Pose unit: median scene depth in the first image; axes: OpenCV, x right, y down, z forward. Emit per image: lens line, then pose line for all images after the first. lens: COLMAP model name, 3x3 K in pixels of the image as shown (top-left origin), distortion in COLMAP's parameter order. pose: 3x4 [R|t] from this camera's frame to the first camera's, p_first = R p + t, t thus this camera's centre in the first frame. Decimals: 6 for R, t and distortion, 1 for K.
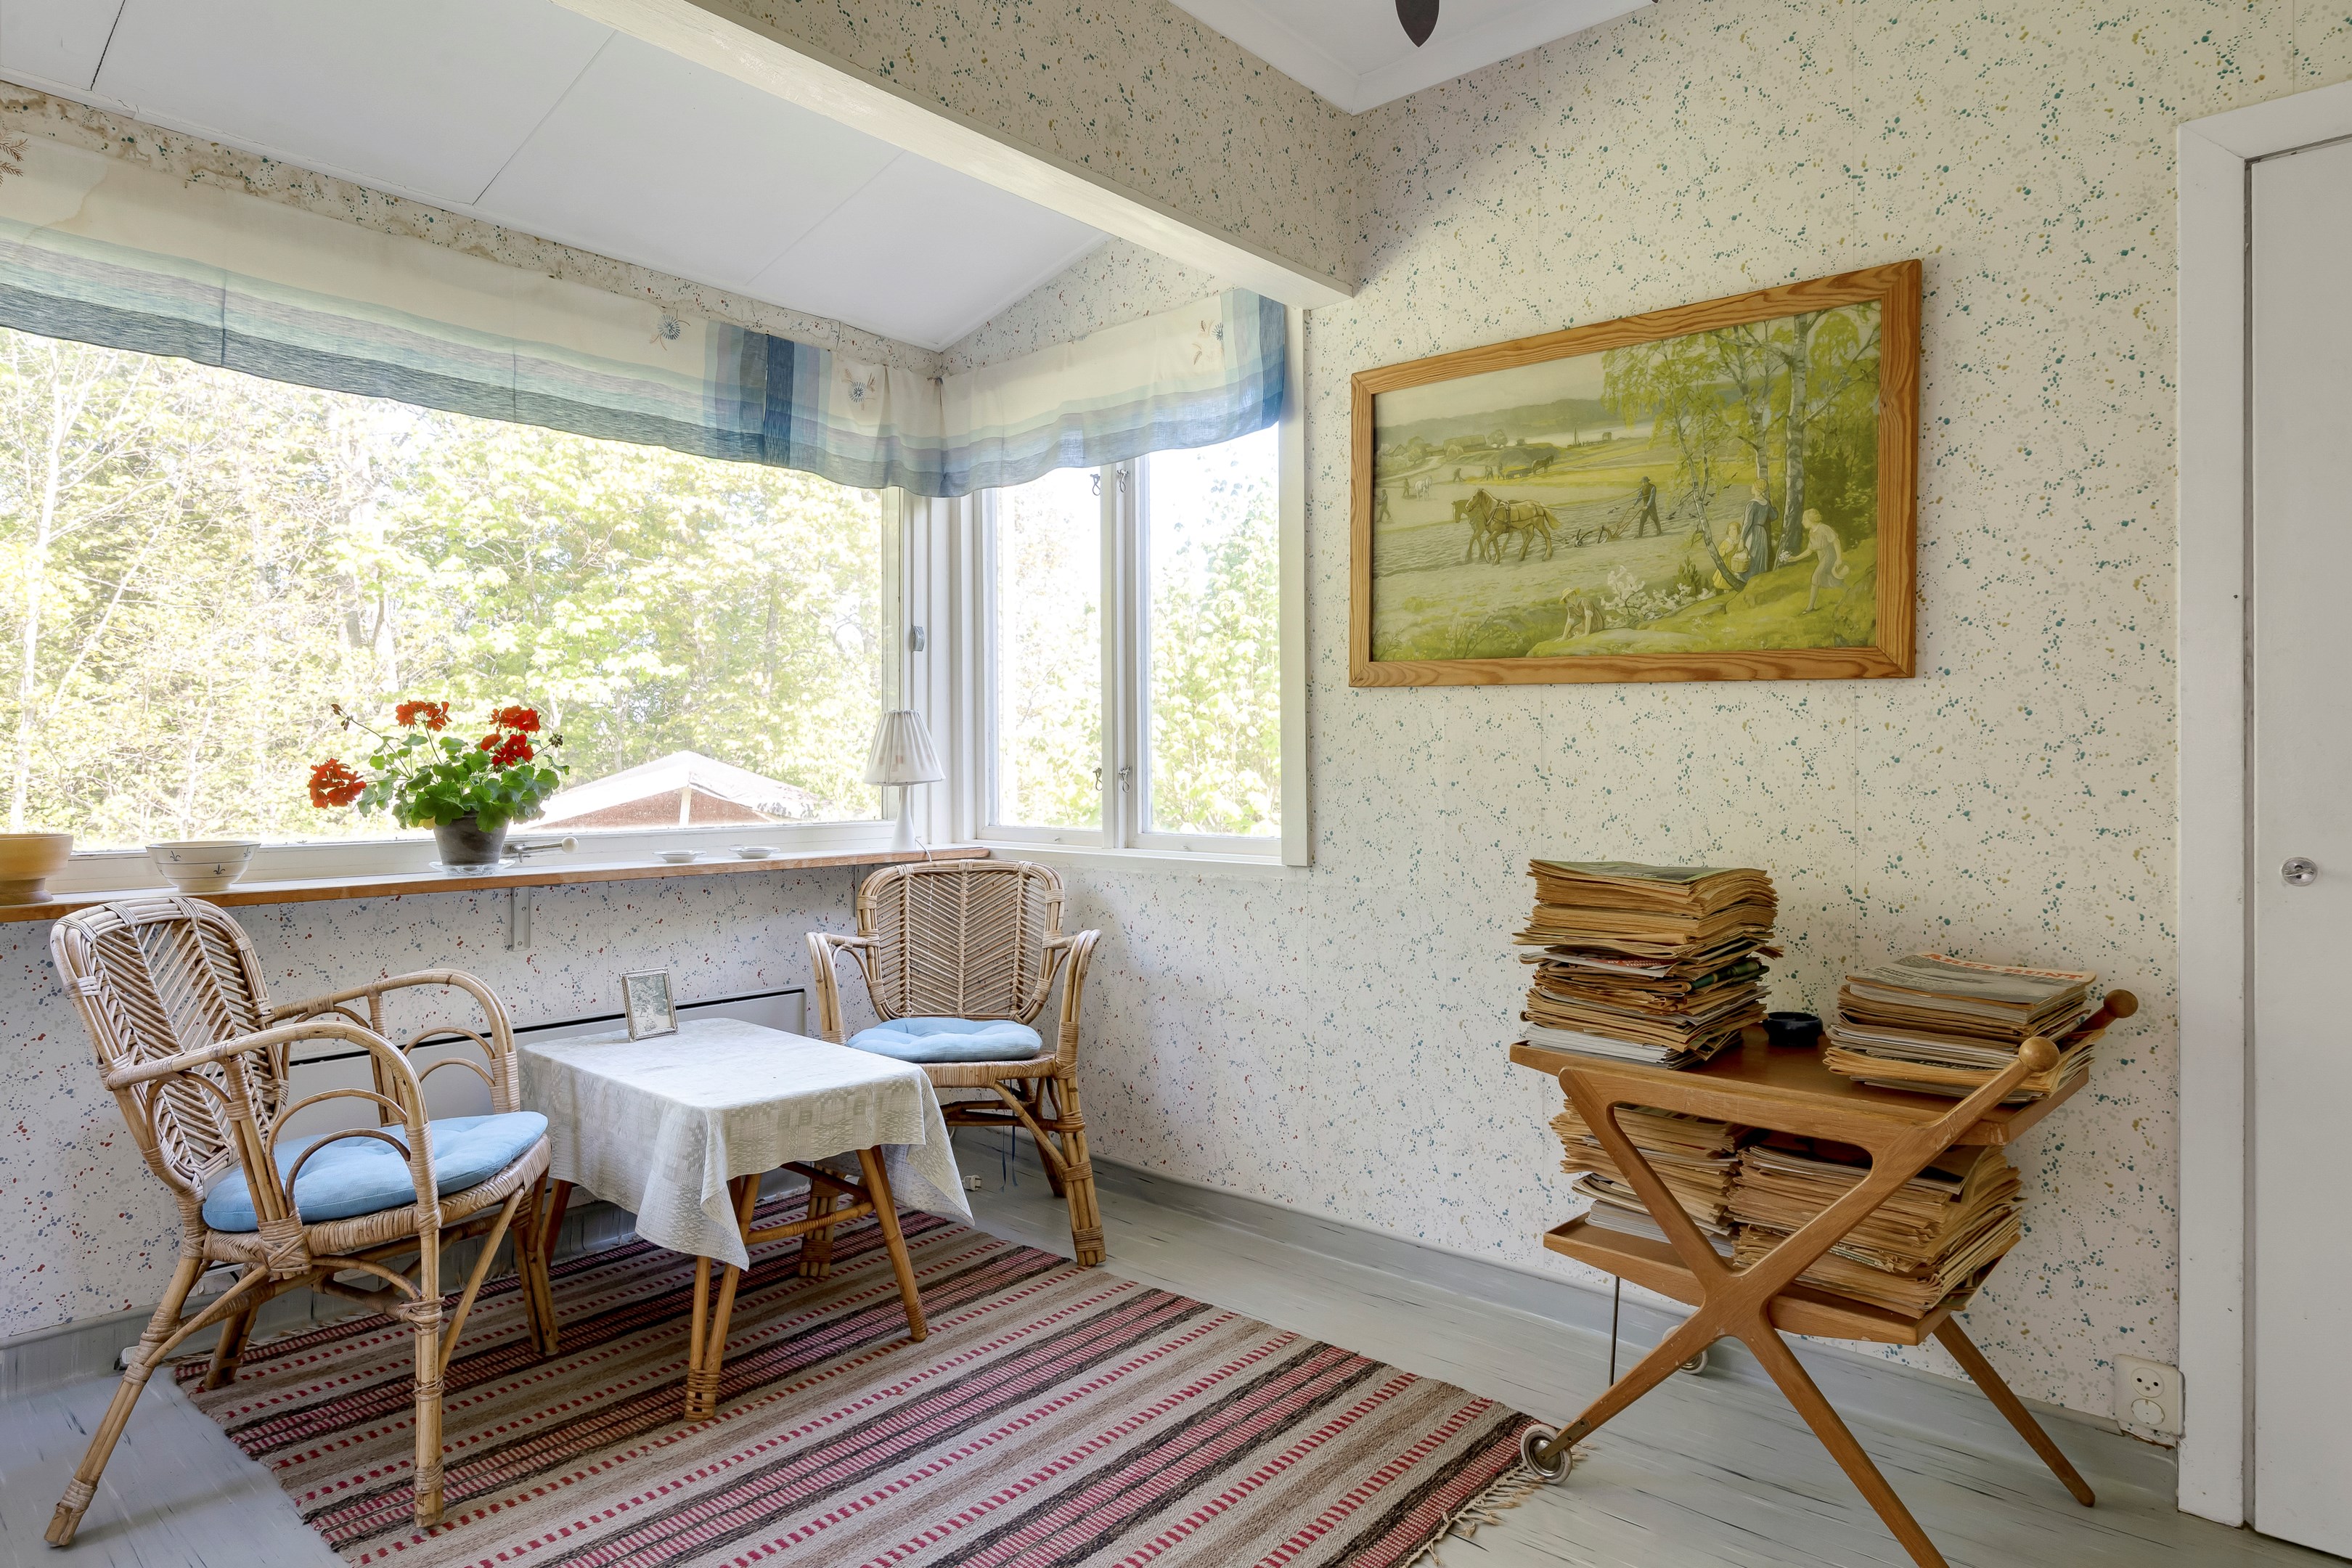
lens RADIAL K [[1342.8, 0, 1179.5], [0, 1342.8, 783.2], [0, 0, 1]] dist [0.006198, -0.005580]
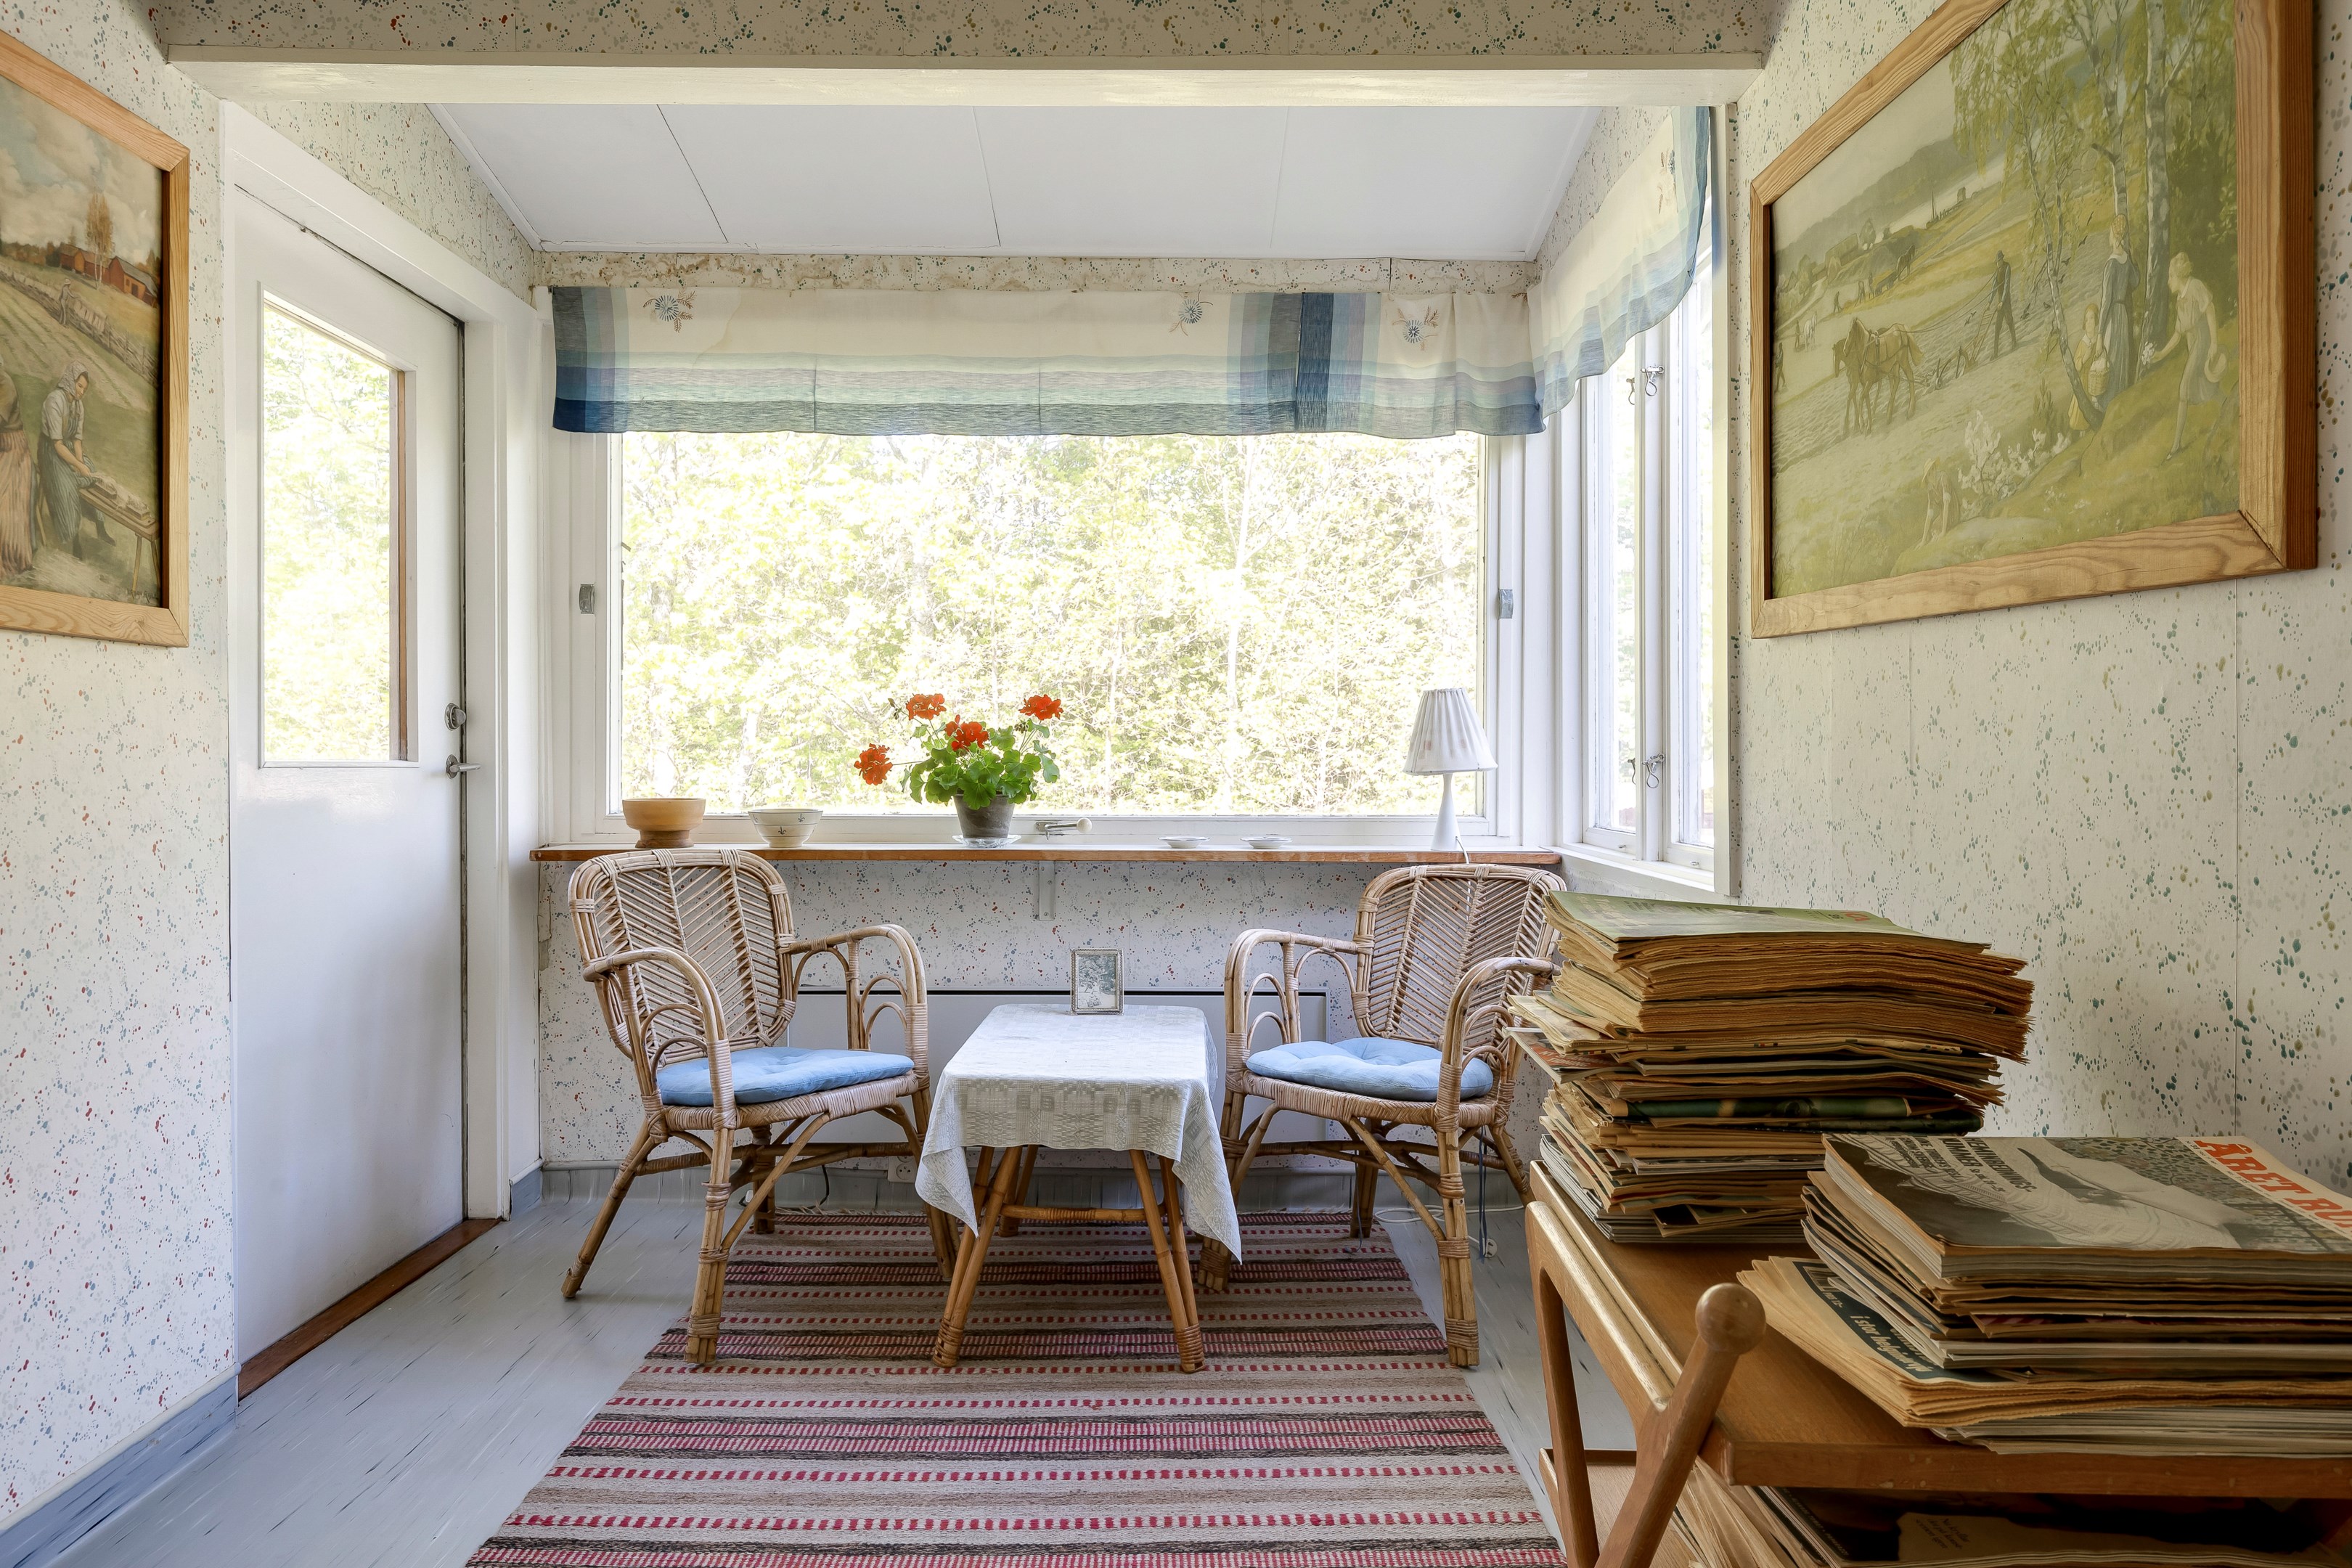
lens RADIAL K [[1539.1, 0, 1195.5], [0, 1539.1, 787.2], [0, 0, 1]] dist [0.004288, -0.007776]
pose [[0.670885, 0.019898, -0.741295, 0.581916], [-0.014525, 0.999801, 0.013691, -0.002319], [0.741419, 0.001582, 0.671040, 0.288864]]
